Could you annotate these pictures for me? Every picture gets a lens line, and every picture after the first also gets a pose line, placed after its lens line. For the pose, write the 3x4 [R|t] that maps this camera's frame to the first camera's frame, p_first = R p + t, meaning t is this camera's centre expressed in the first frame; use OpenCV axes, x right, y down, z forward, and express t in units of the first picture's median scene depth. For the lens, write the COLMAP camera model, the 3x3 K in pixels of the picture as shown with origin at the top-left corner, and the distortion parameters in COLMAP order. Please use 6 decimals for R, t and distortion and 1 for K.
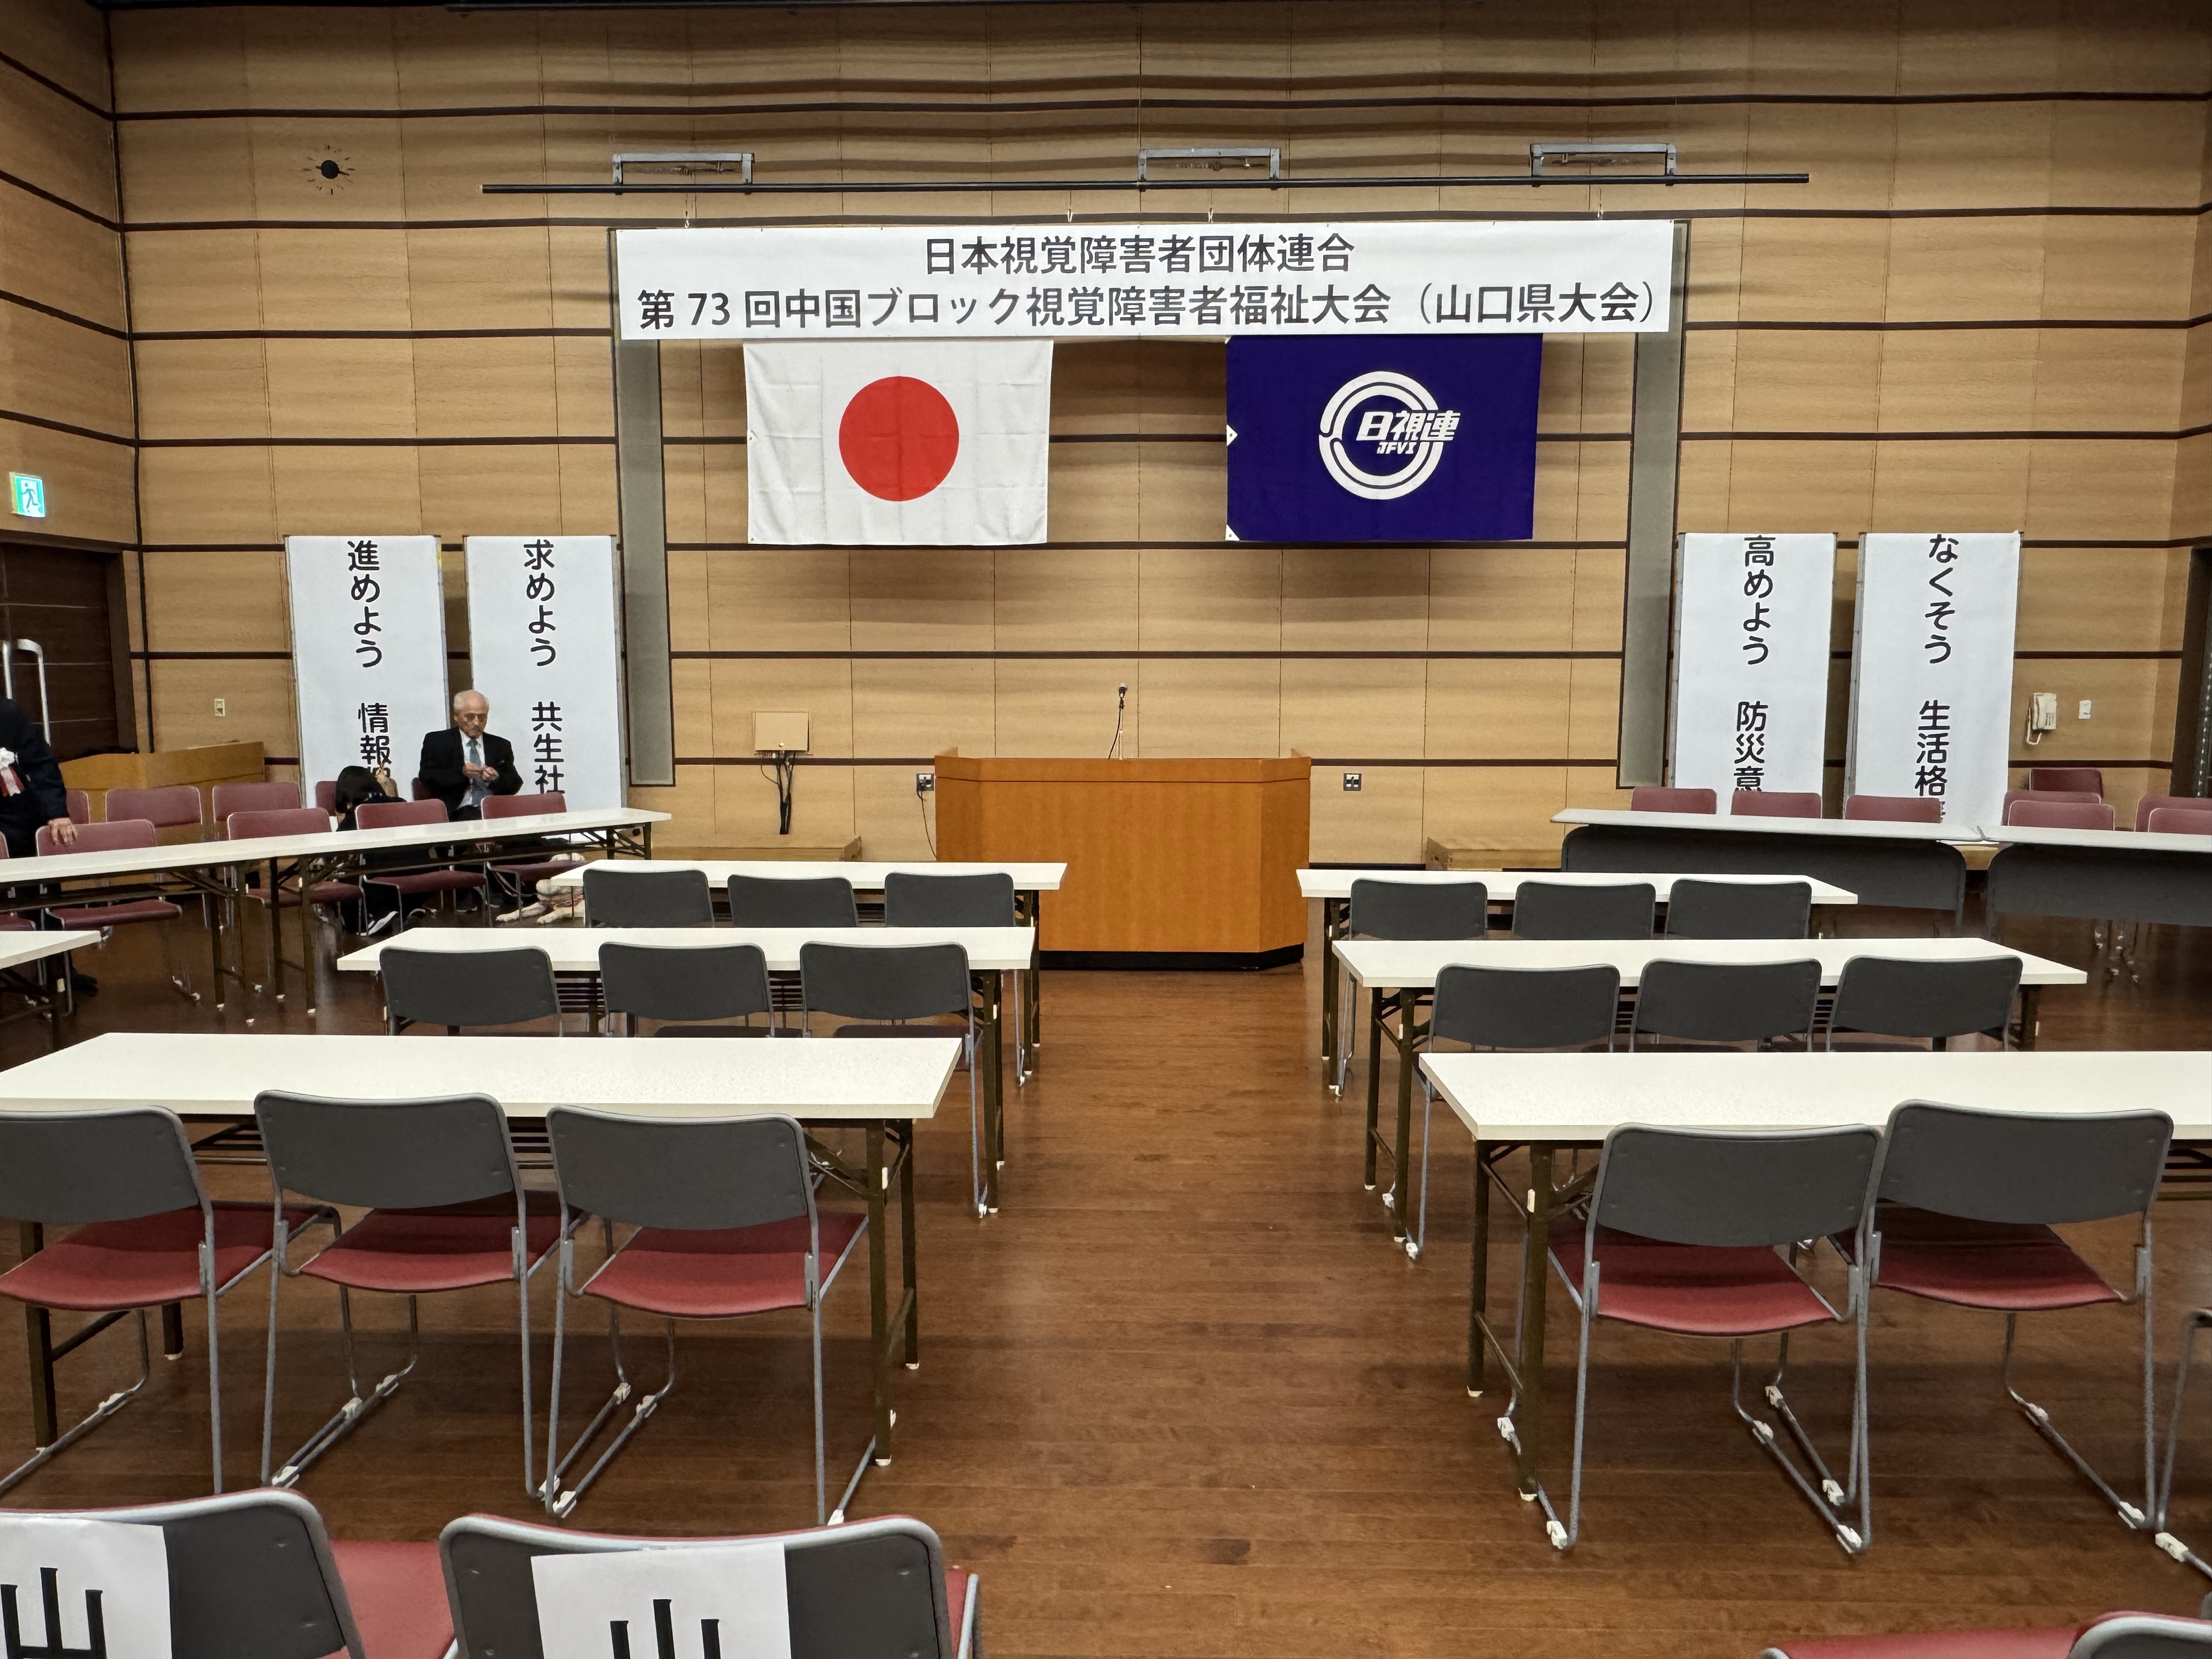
lens RADIAL K [[1468.3, 0, 1087.4], [0, 1468.3, 819.3], [0, 0, 1]] dist [-0.001236, 0.001056]
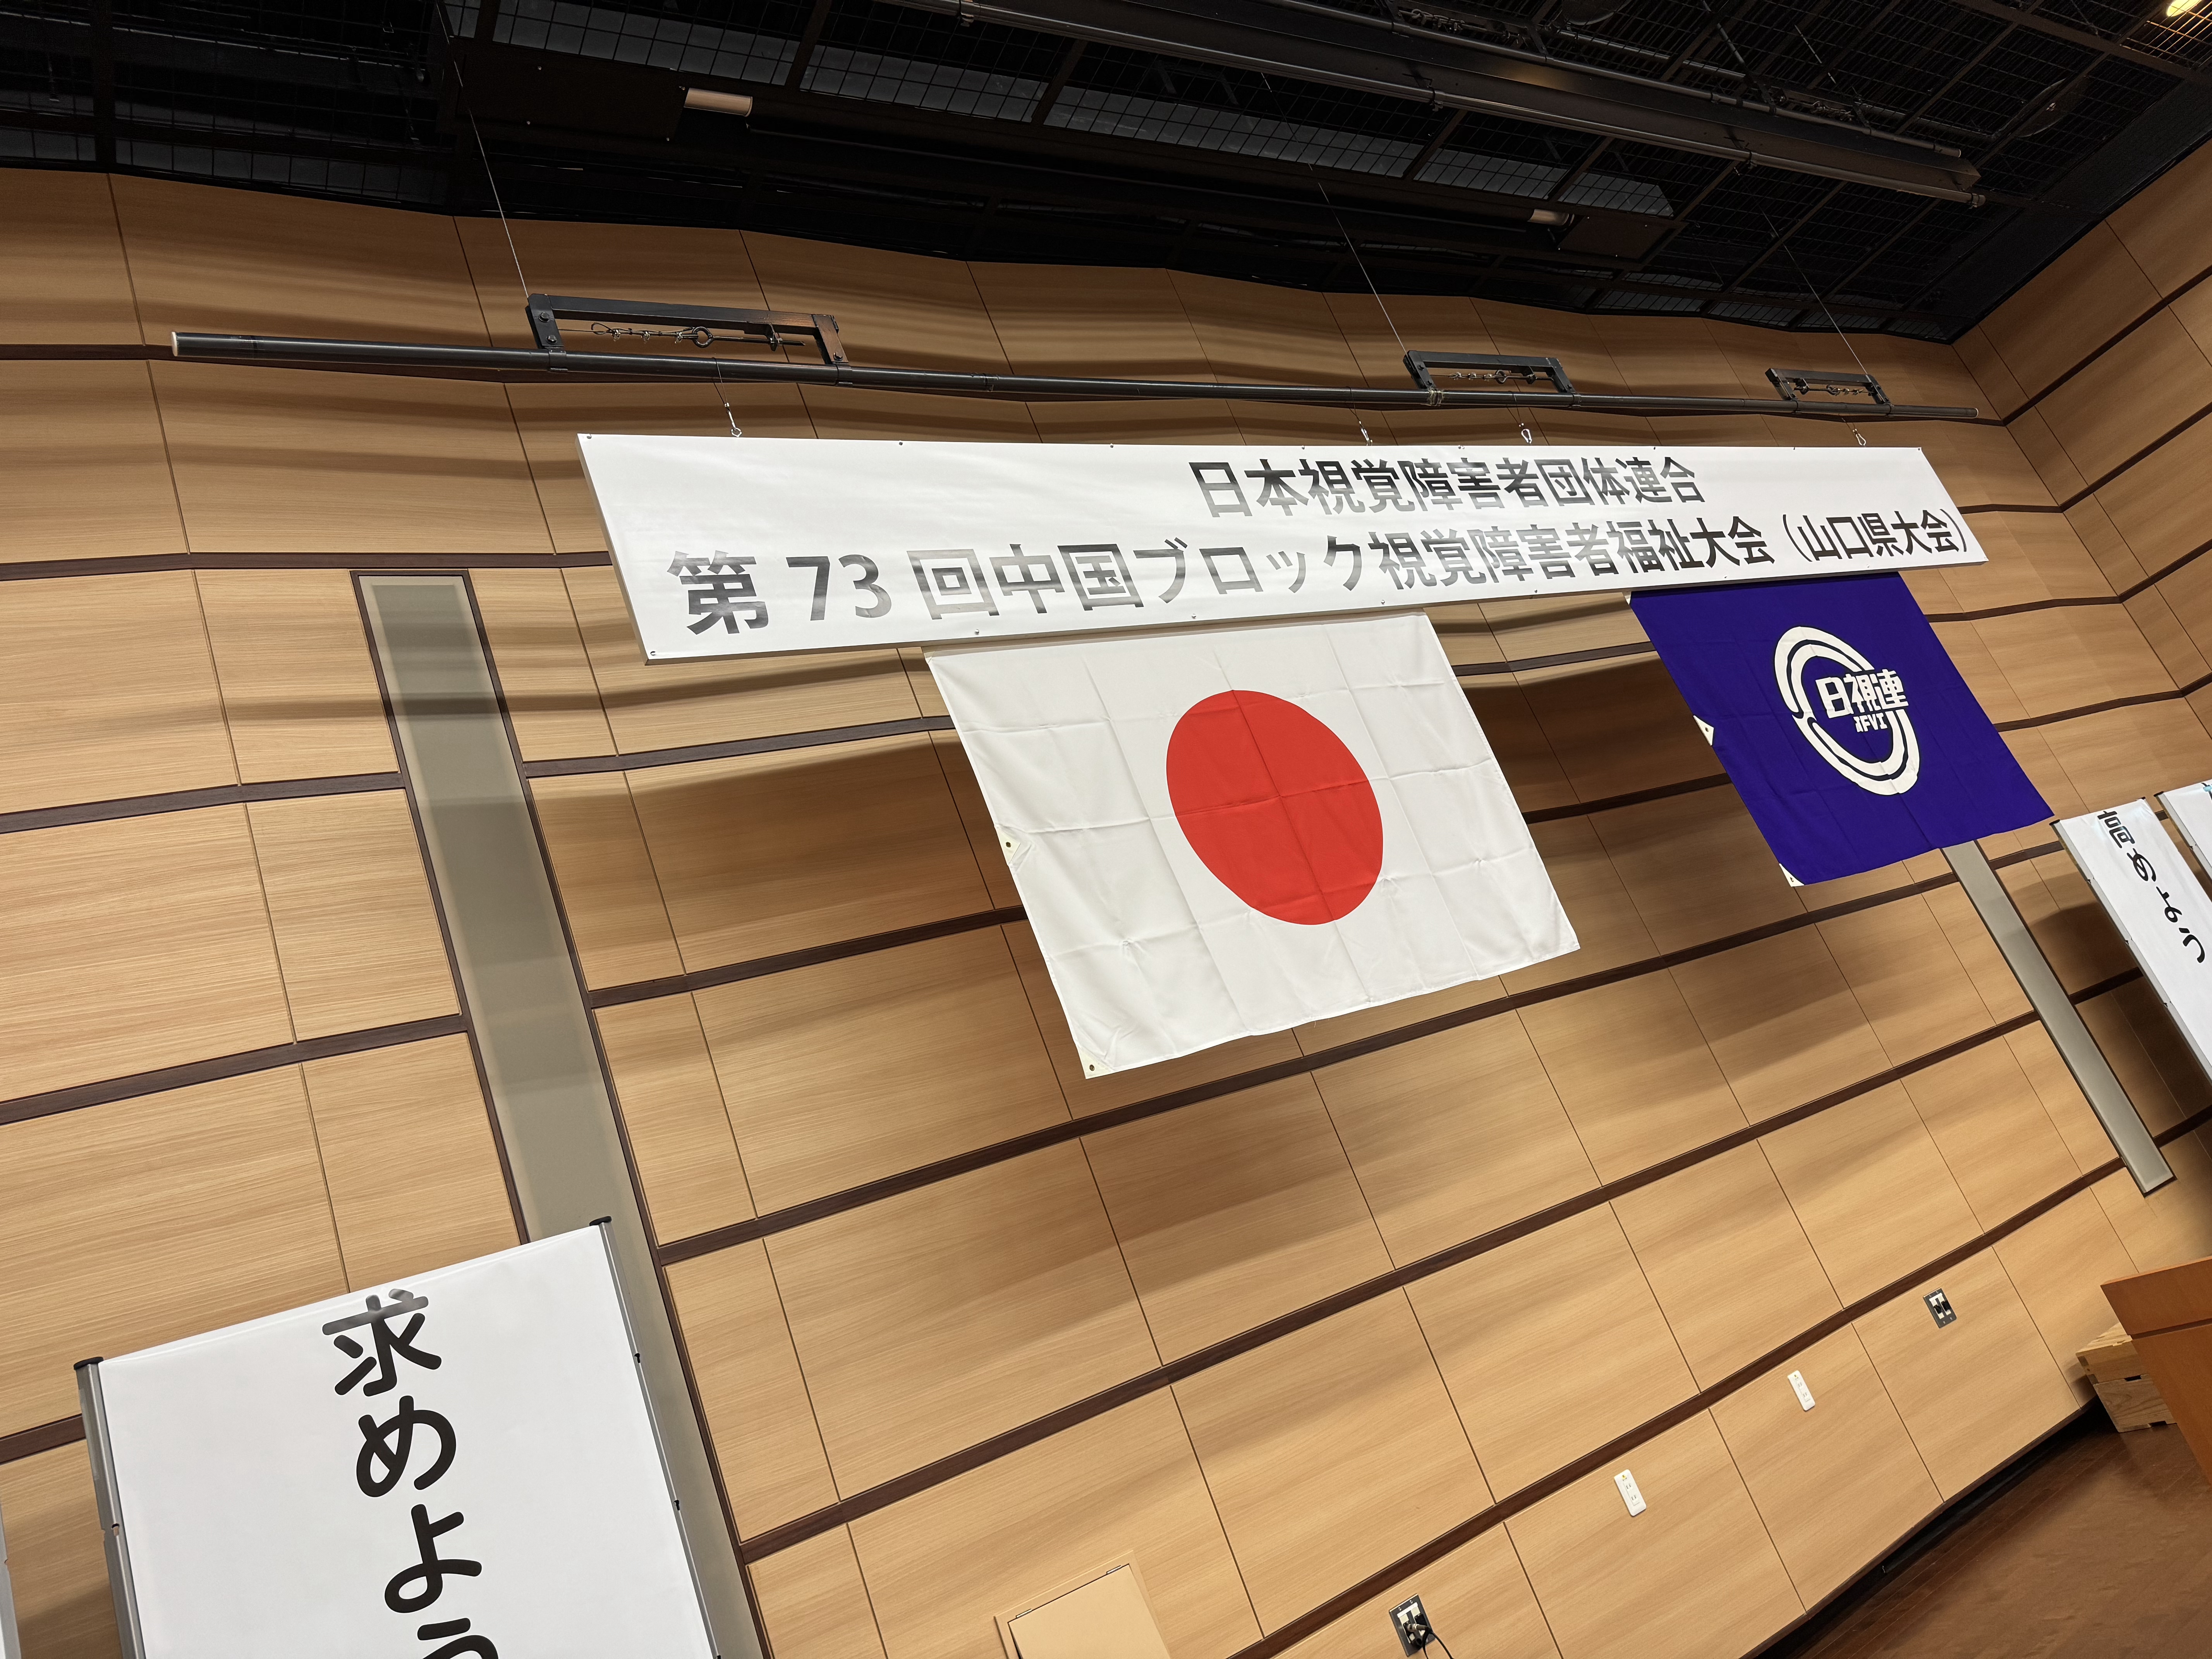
lens RADIAL K [[1567.1, 0, 1112.6], [0, 1567.1, 816.0], [0, 0, 1]] dist [0.041590, -0.047421]
pose [[0.799086, -0.114650, 0.590184, -0.448502], [0.409656, 0.822331, -0.394910, -0.078018], [-0.440051, 0.557339, 0.704080, 0.650915]]
